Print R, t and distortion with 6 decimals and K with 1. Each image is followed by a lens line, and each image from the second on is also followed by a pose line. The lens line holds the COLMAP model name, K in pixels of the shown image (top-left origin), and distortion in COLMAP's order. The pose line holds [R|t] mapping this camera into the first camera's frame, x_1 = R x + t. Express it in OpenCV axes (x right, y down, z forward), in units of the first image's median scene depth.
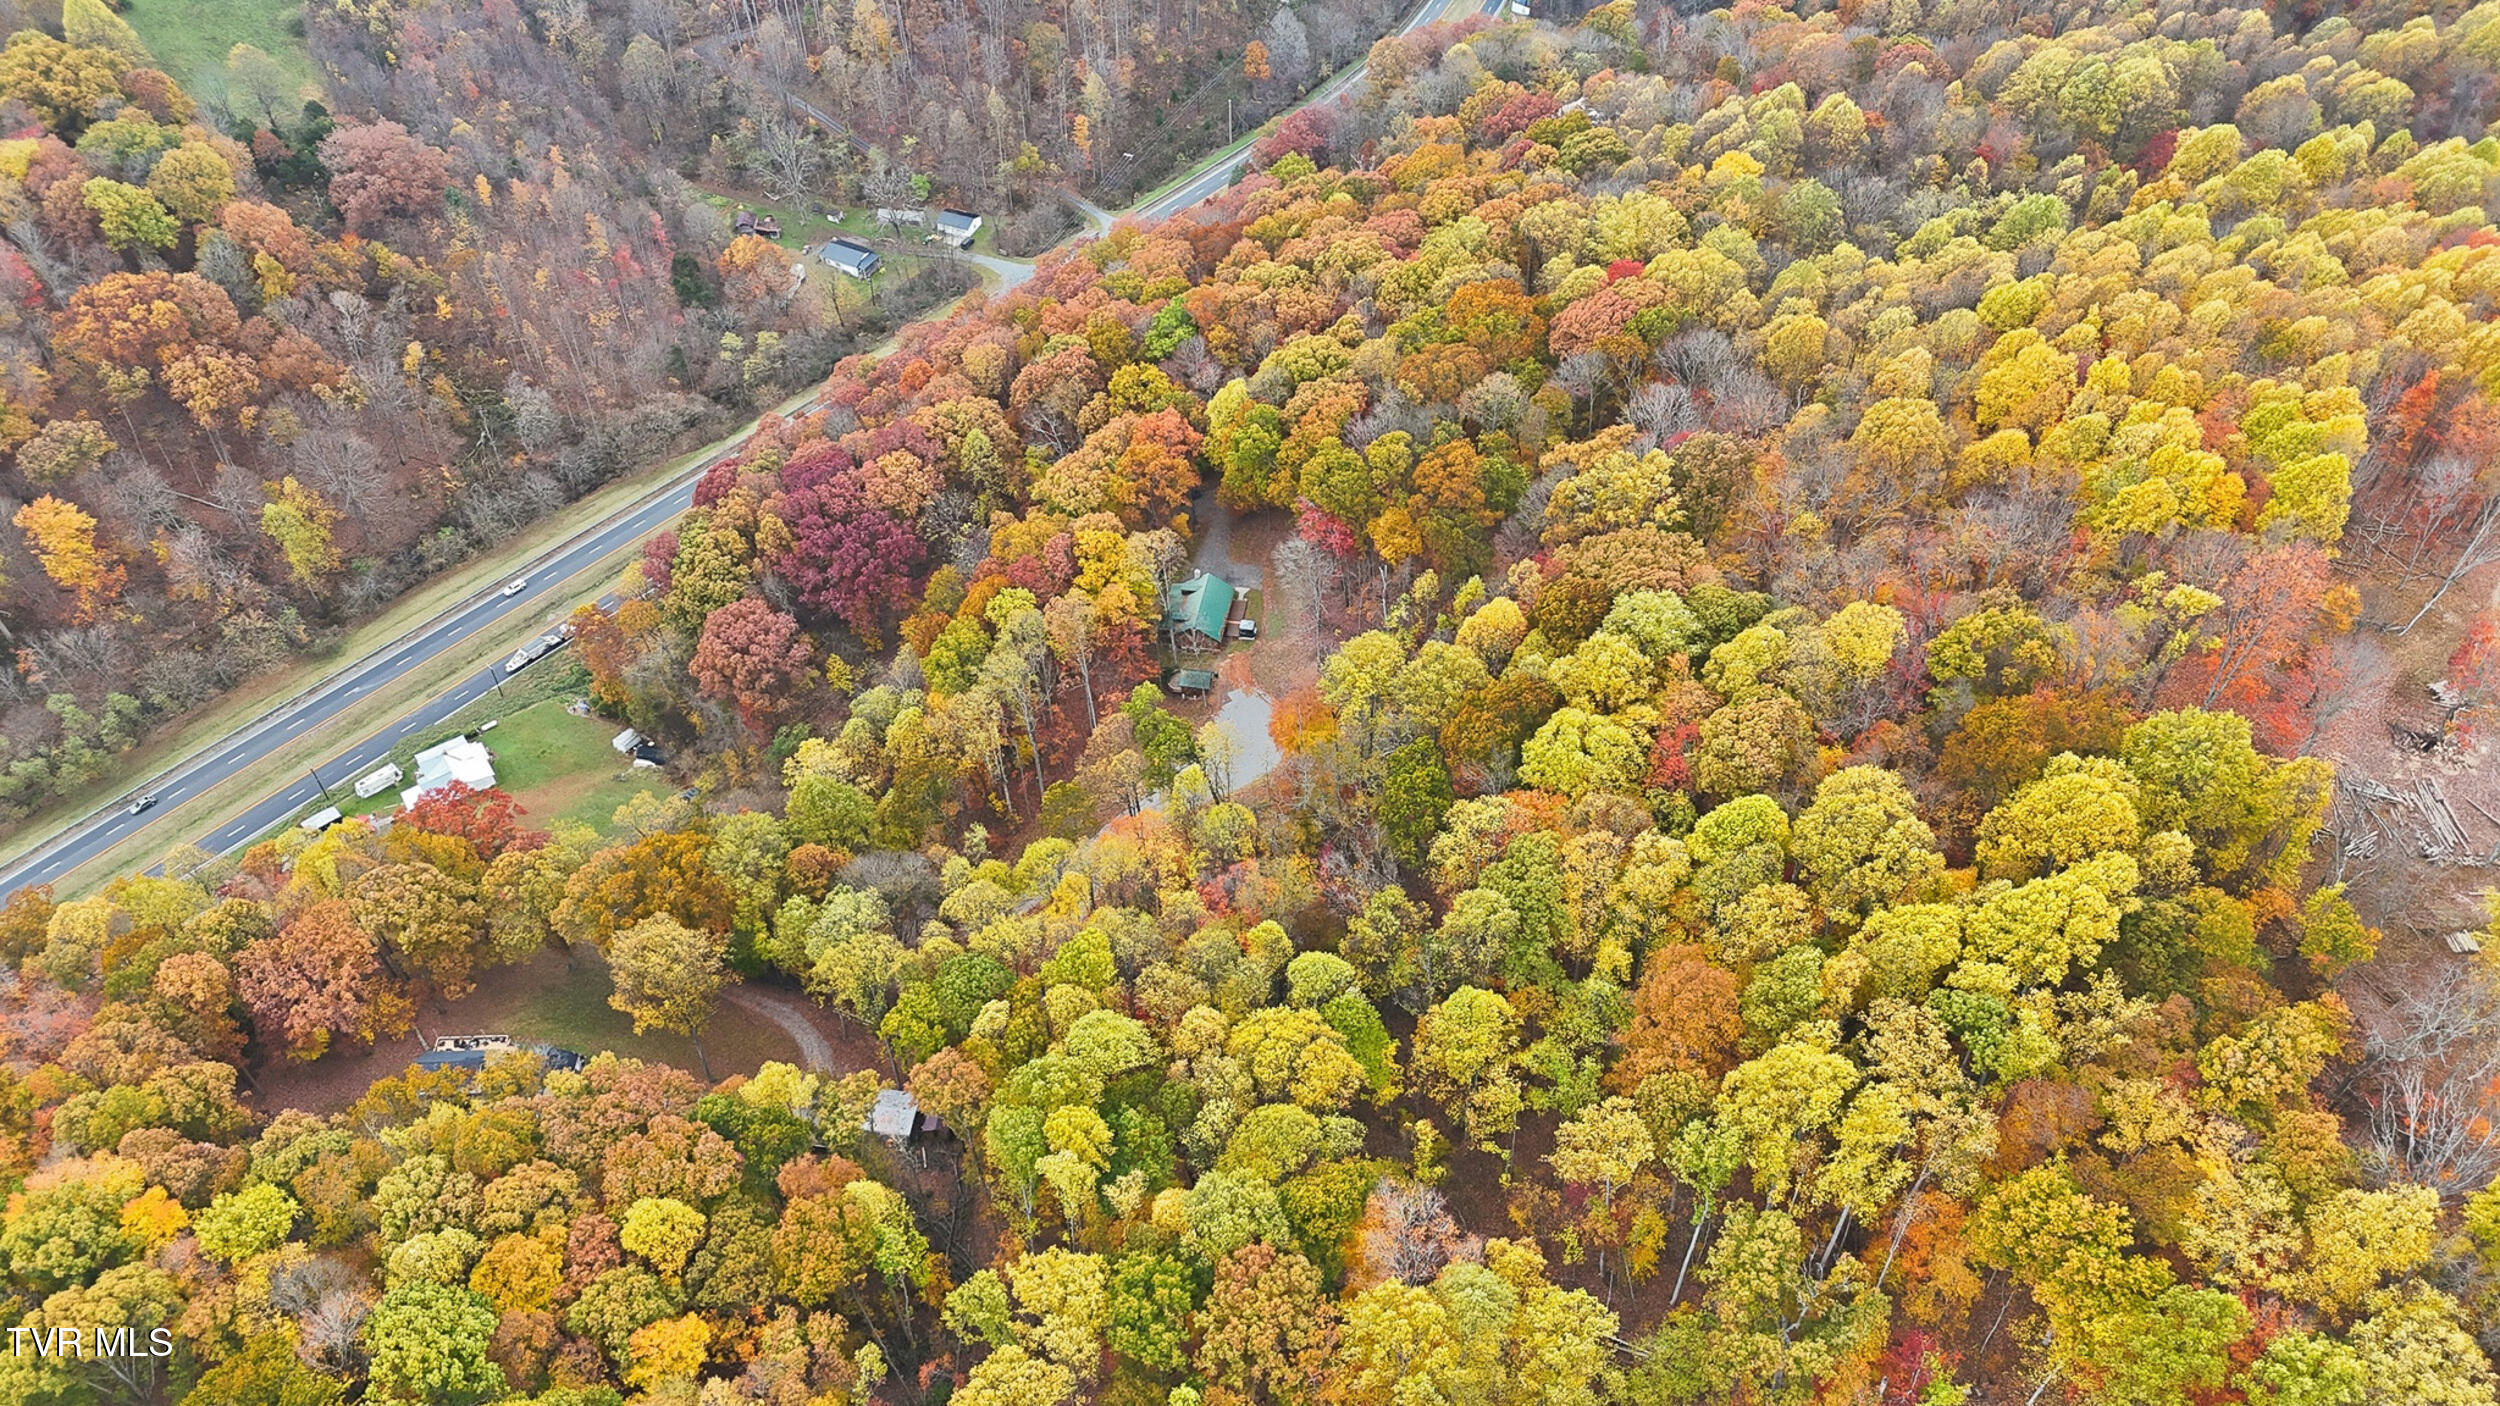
lens RADIAL K [[1829.0, 0, 1244.3], [0, 1829.0, 707.1], [0, 0, 1]] dist [0.071284, -0.060624]
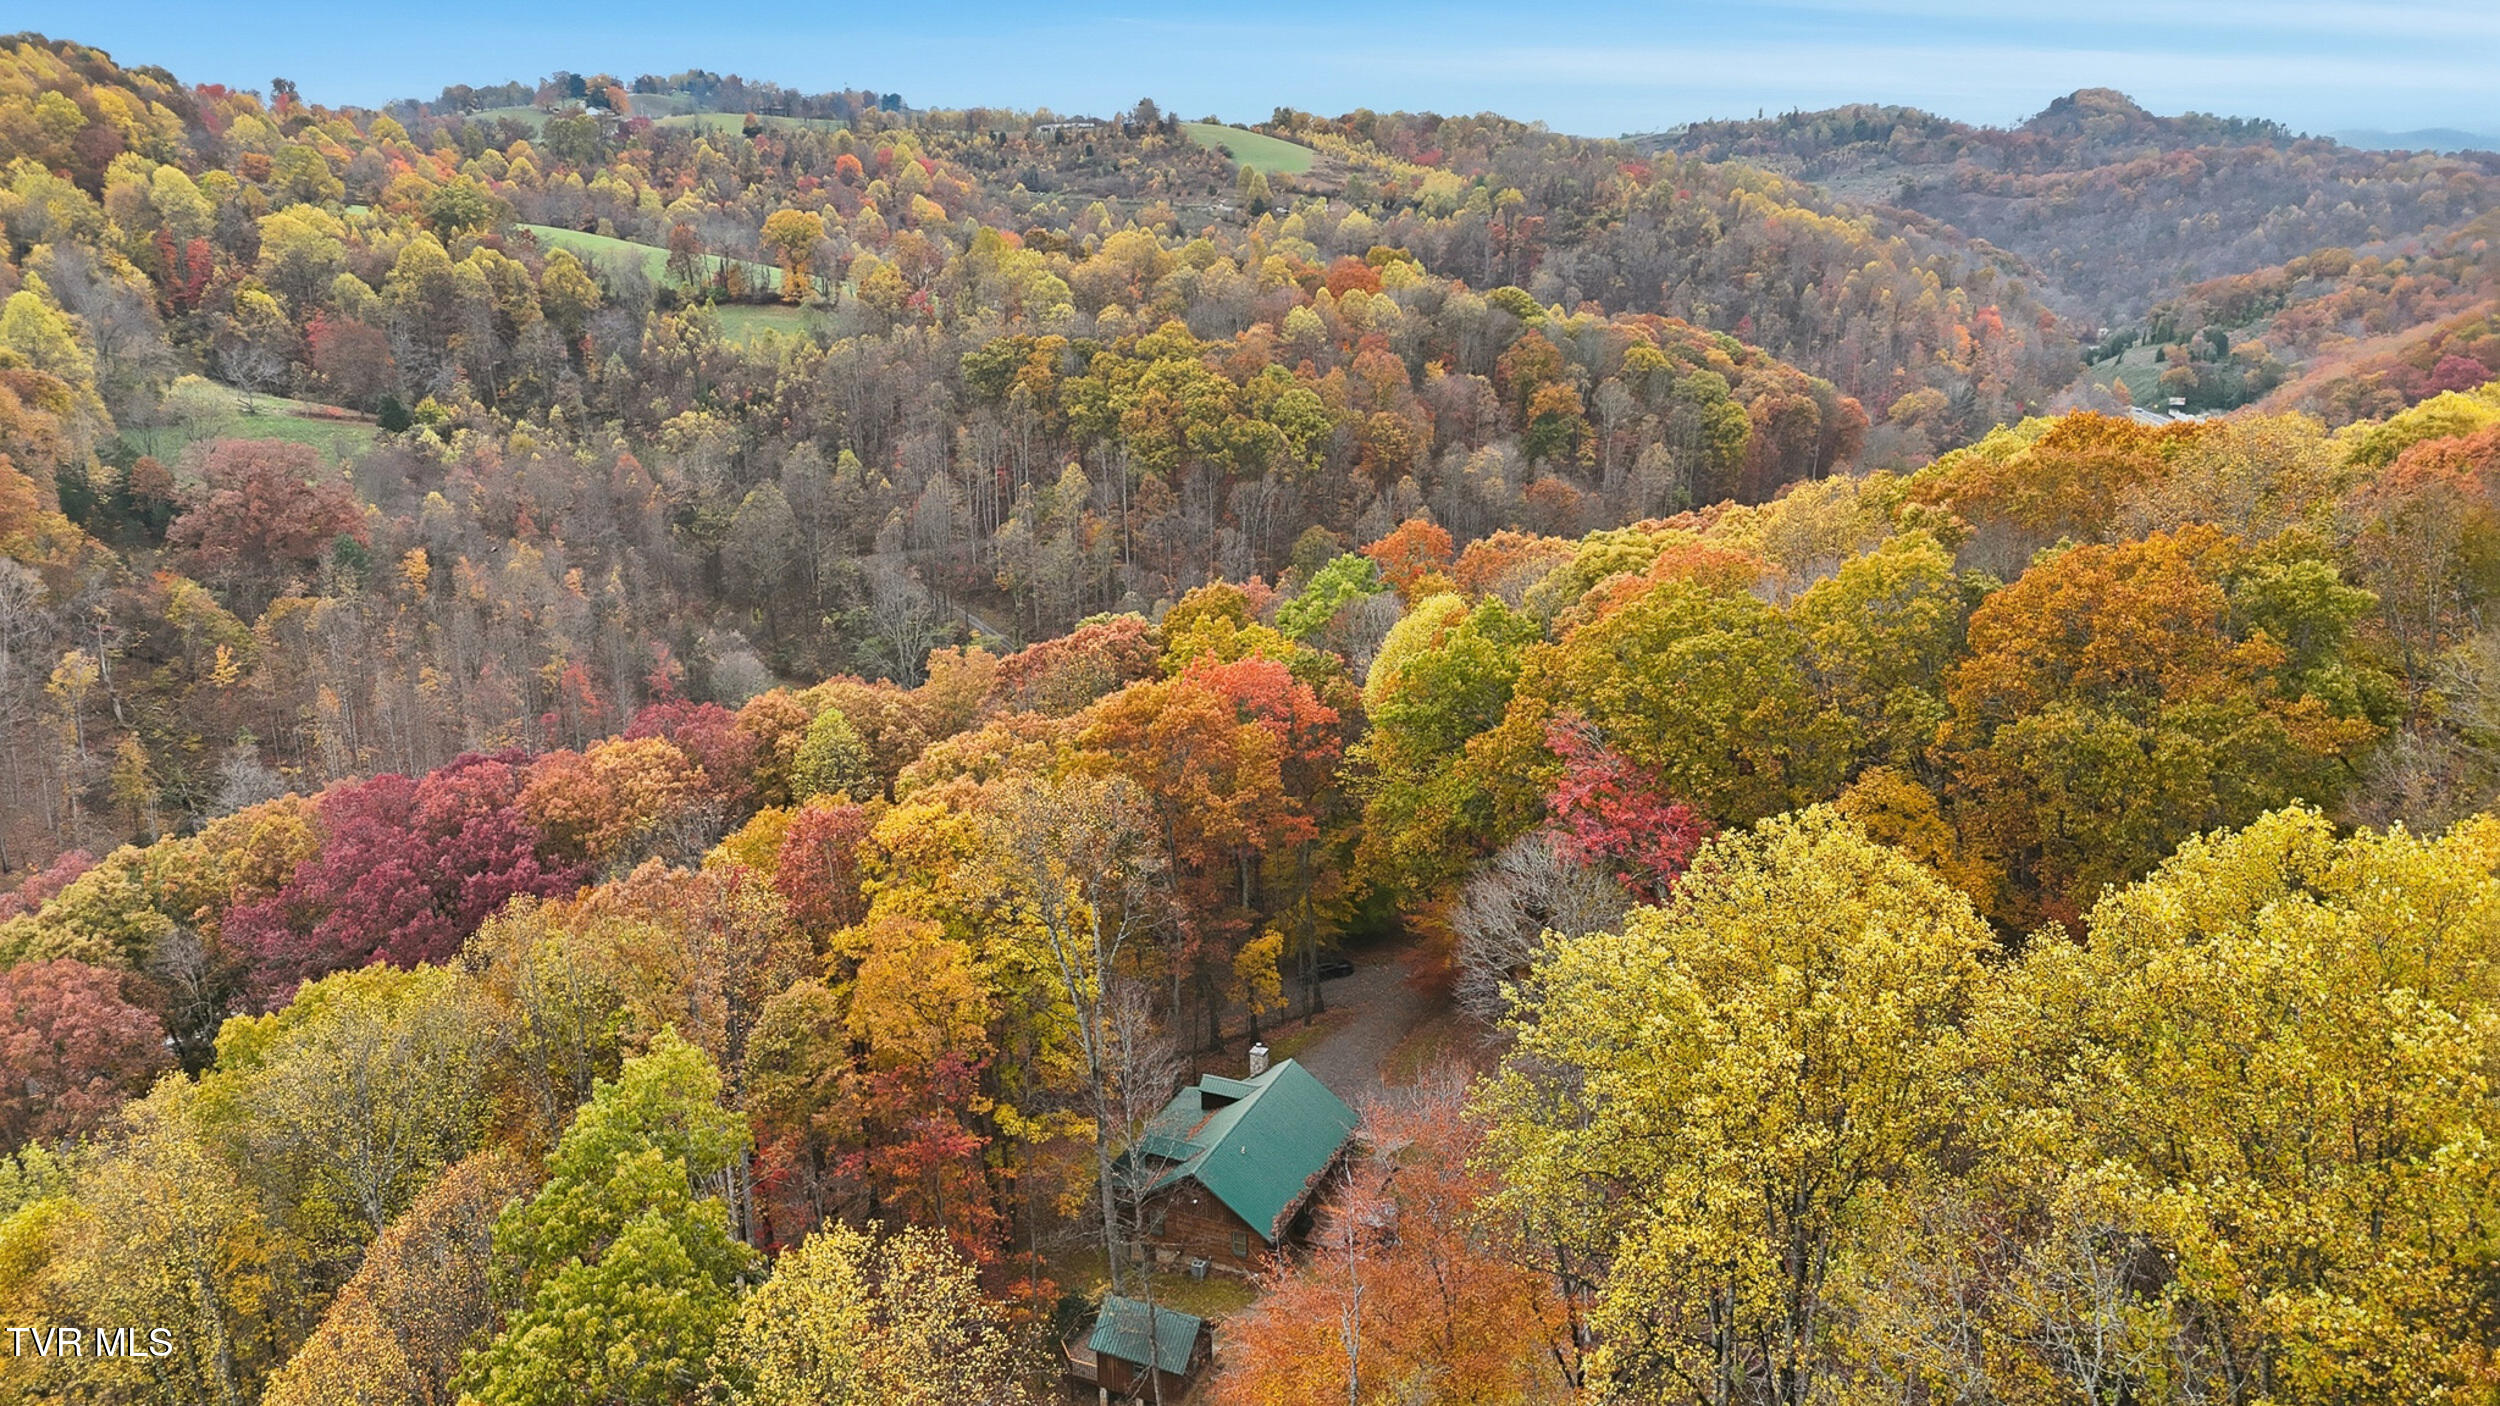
lens RADIAL K [[1829.0, 0, 1256.3], [0, 1829.0, 698.7], [0, 0, 1]] dist [0.071284, -0.060624]
pose [[0.970891, 0.077778, -0.226541, 0.046524], [-0.181247, 0.856894, -0.482578, 0.034437], [0.156588, 0.509591, 0.846048, 0.683467]]
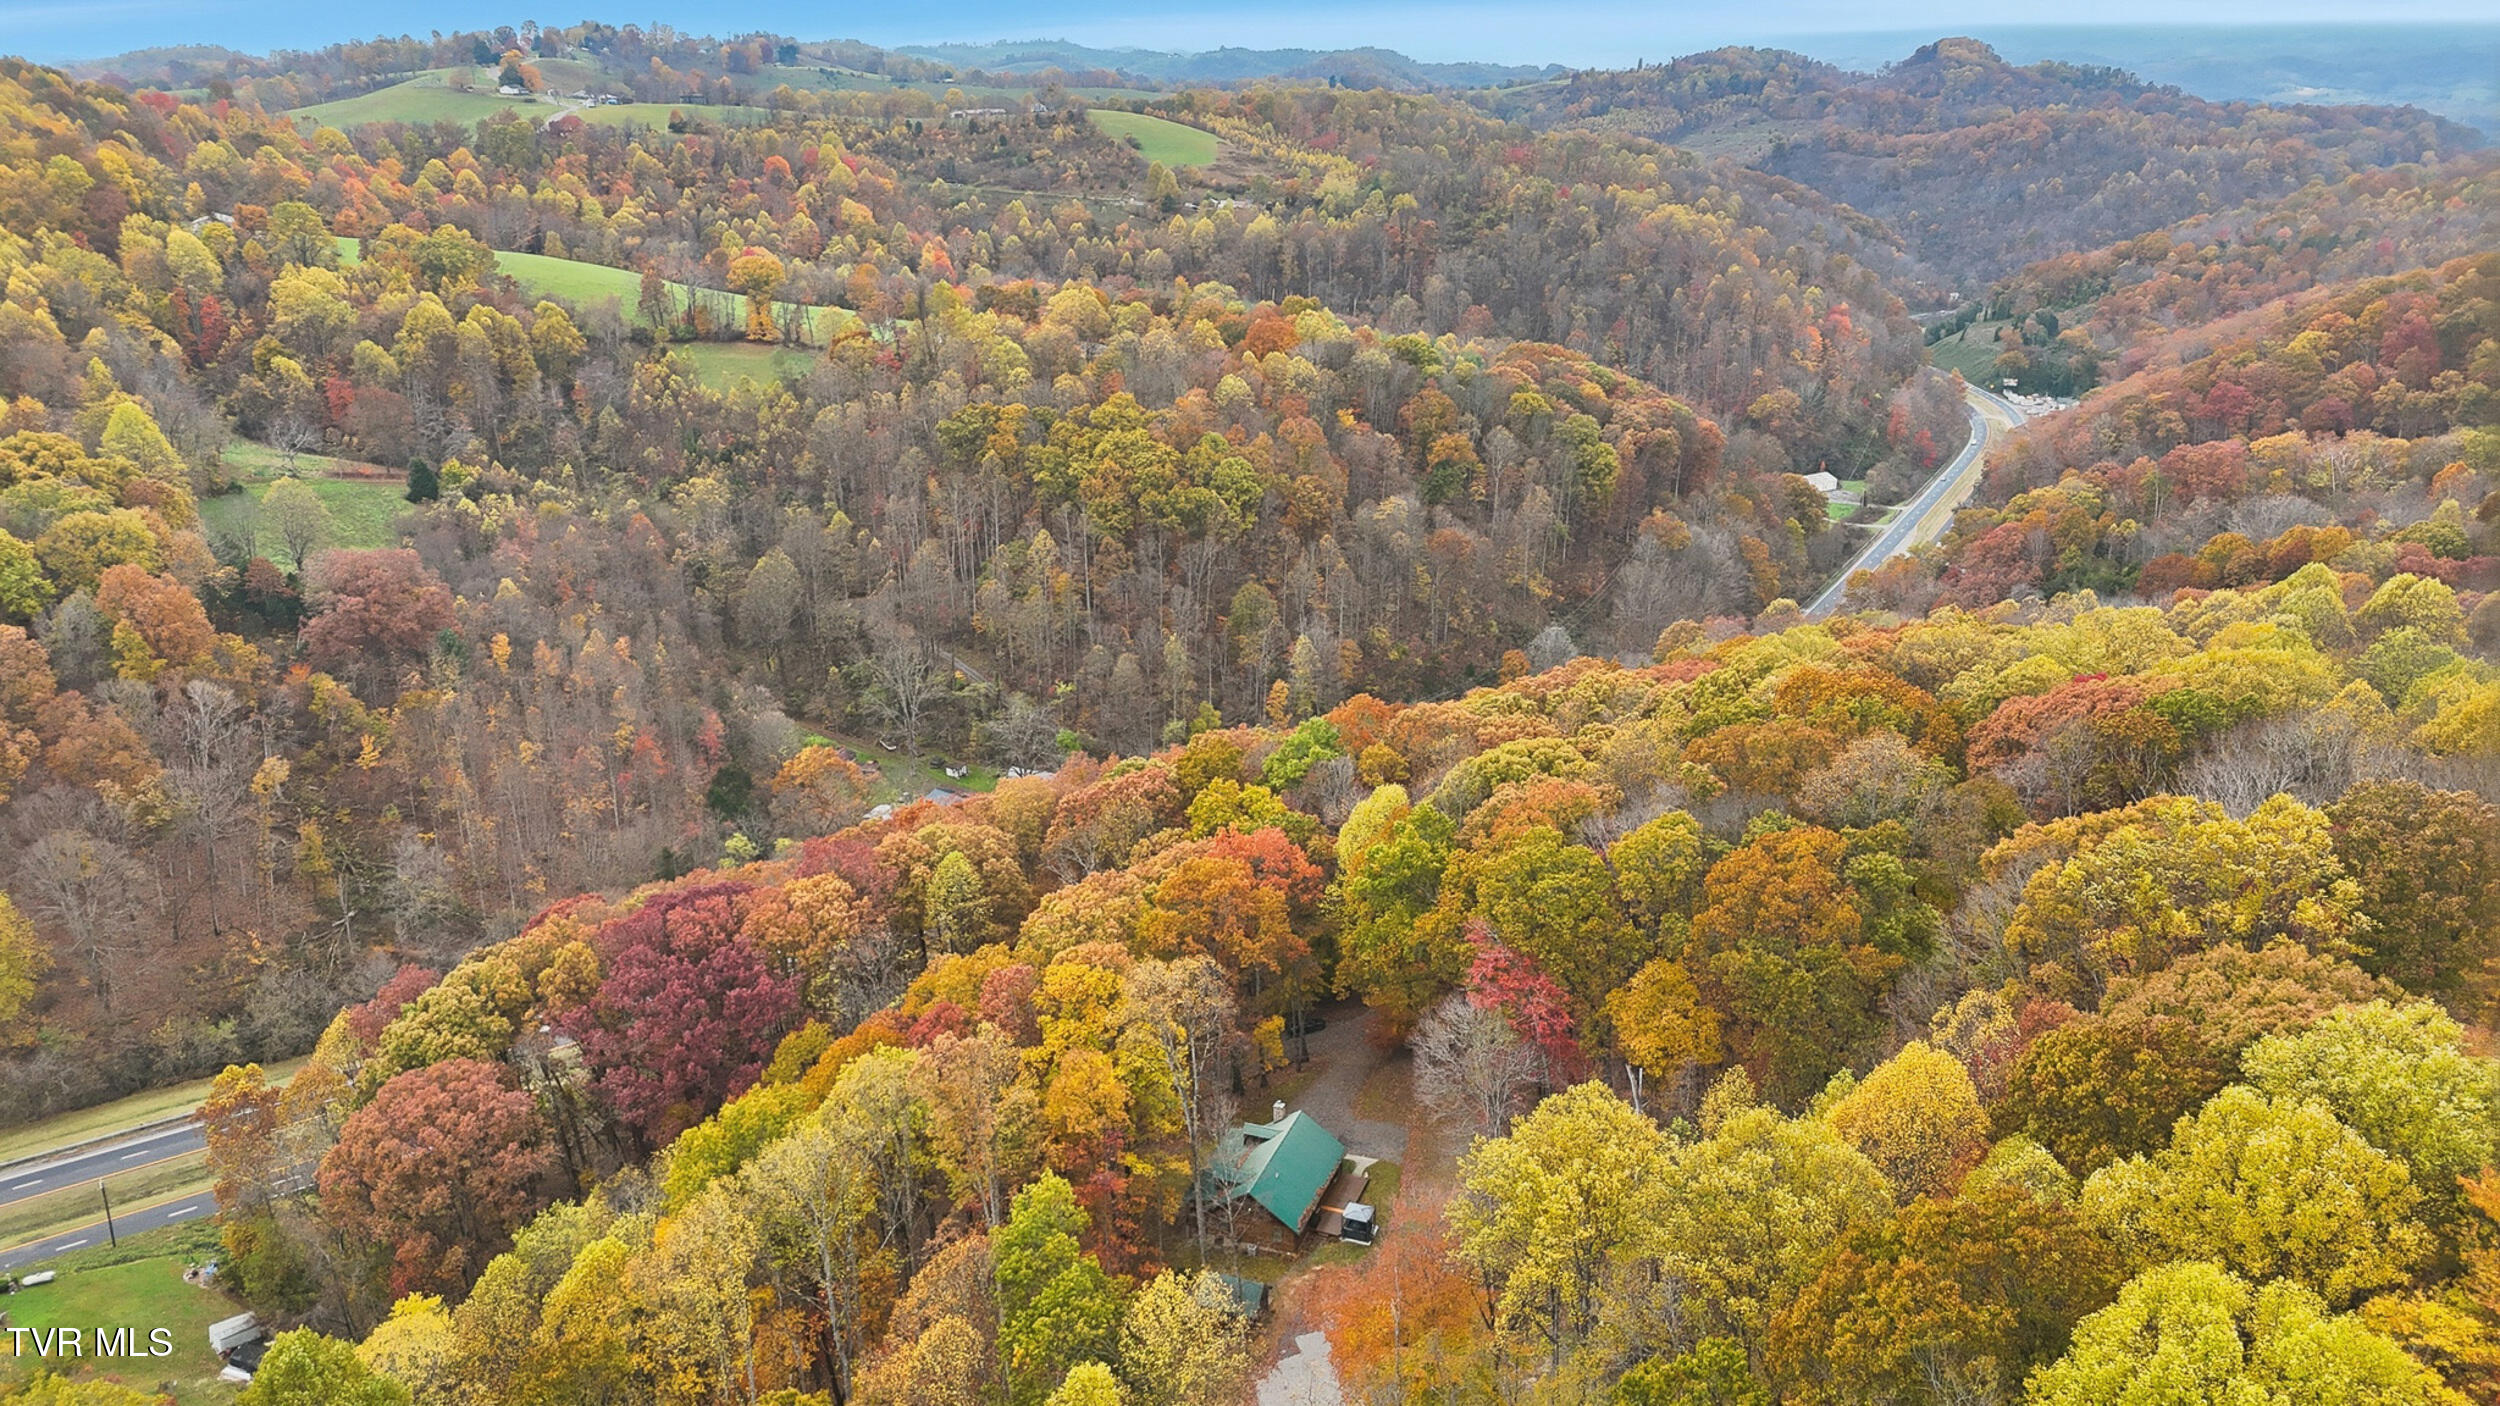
lens RADIAL K [[1829.0, 0, 1254.2], [0, 1829.0, 699.4], [0, 0, 1]] dist [0.071284, -0.060624]
pose [[0.983227, 0.073263, -0.167023, 0.047390], [-0.142398, 0.880573, -0.452011, 0.063245], [0.113961, 0.468213, 0.876236, 0.482467]]
